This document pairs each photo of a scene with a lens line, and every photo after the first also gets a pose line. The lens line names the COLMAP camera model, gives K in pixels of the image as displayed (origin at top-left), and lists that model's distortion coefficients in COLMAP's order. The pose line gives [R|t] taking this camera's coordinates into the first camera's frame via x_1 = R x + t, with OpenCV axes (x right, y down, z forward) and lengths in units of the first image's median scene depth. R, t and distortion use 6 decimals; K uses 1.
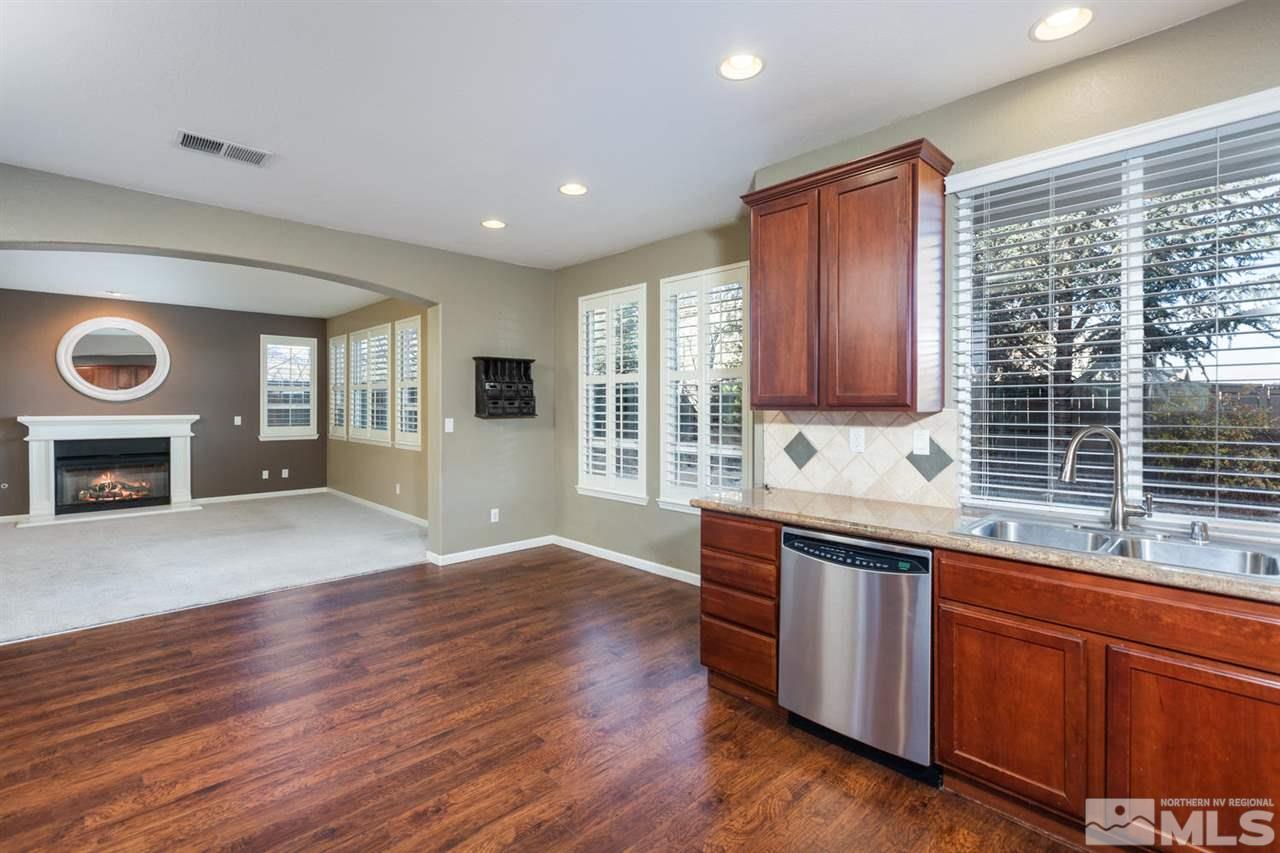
lens RADIAL K [[579.7, 0, 639.7], [0, 579.7, 406.0], [0, 0, 1]] dist [-0.000107, 0.000756]
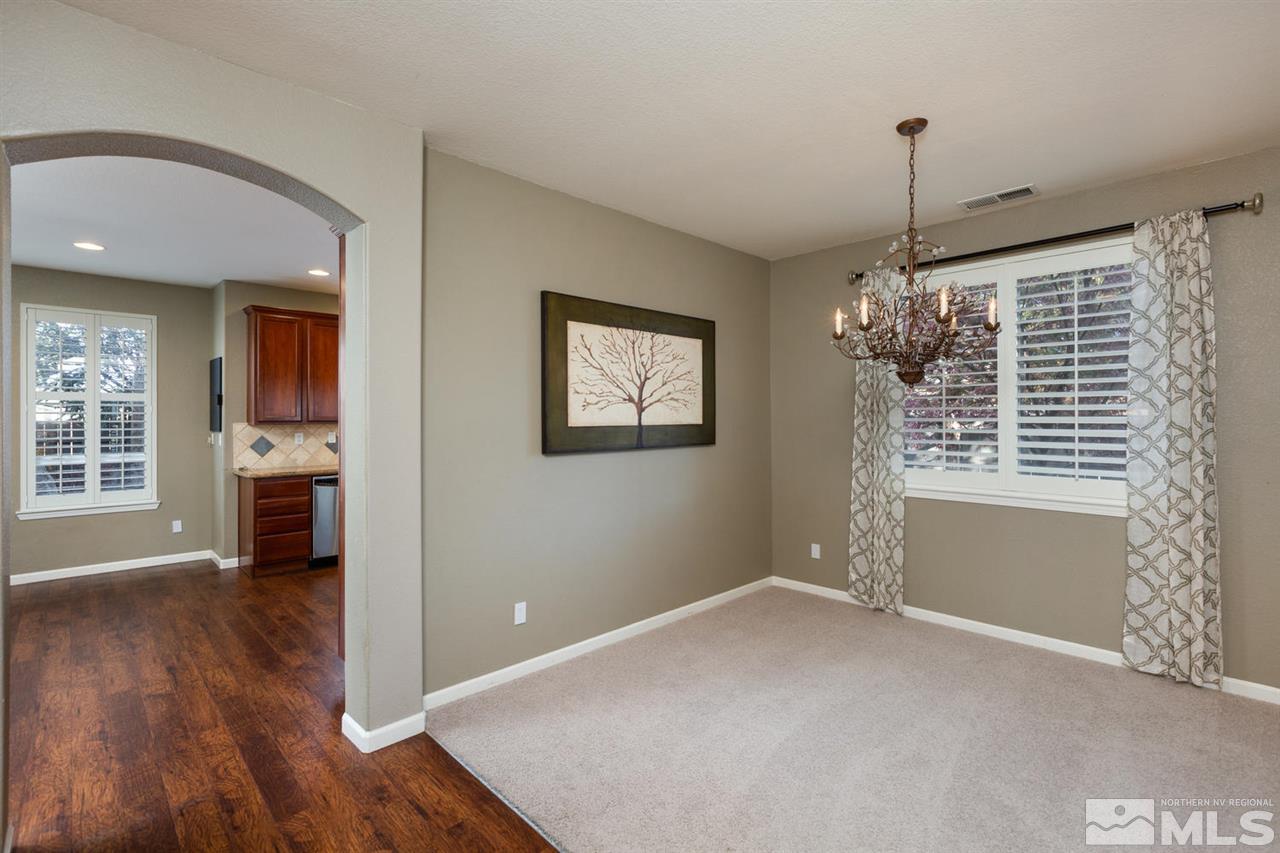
lens RADIAL K [[594.7, 0, 630.7], [0, 594.7, 411.8], [0, 0, 1]] dist [0.023416, -0.000158]
pose [[0.017878, 0.005033, 0.999828, -1.336948], [0.002027, 0.999985, -0.005070, -0.017007], [-0.999838, 0.002117, 0.017867, -0.160334]]
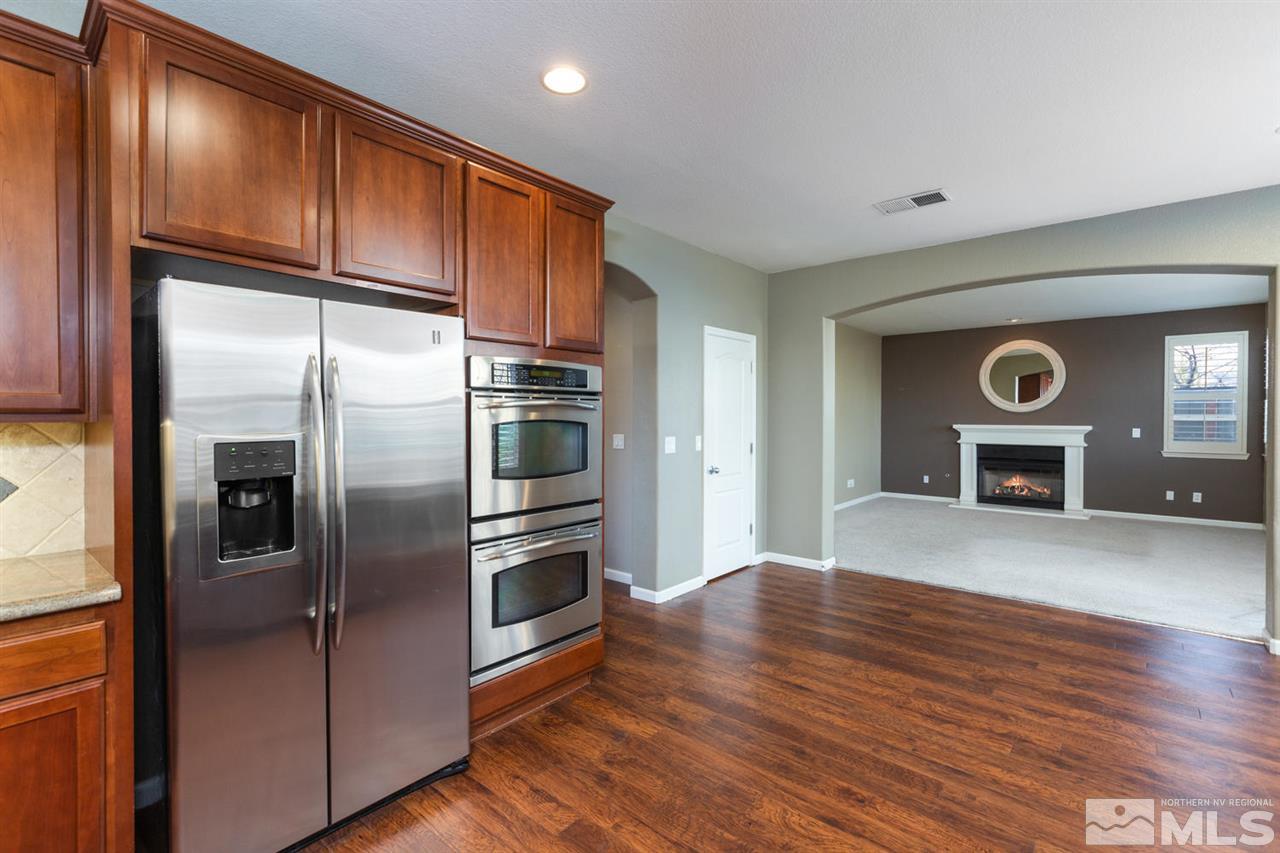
lens RADIAL K [[576.8, 0, 633.2], [0, 576.8, 419.9], [0, 0, 1]] dist [-0.000376, -0.000426]
pose [[0.086032, 0.006799, -0.996269, 0.350059], [-0.001649, 0.999976, 0.006682, -0.001001], [0.996291, 0.001068, 0.086041, 0.264797]]
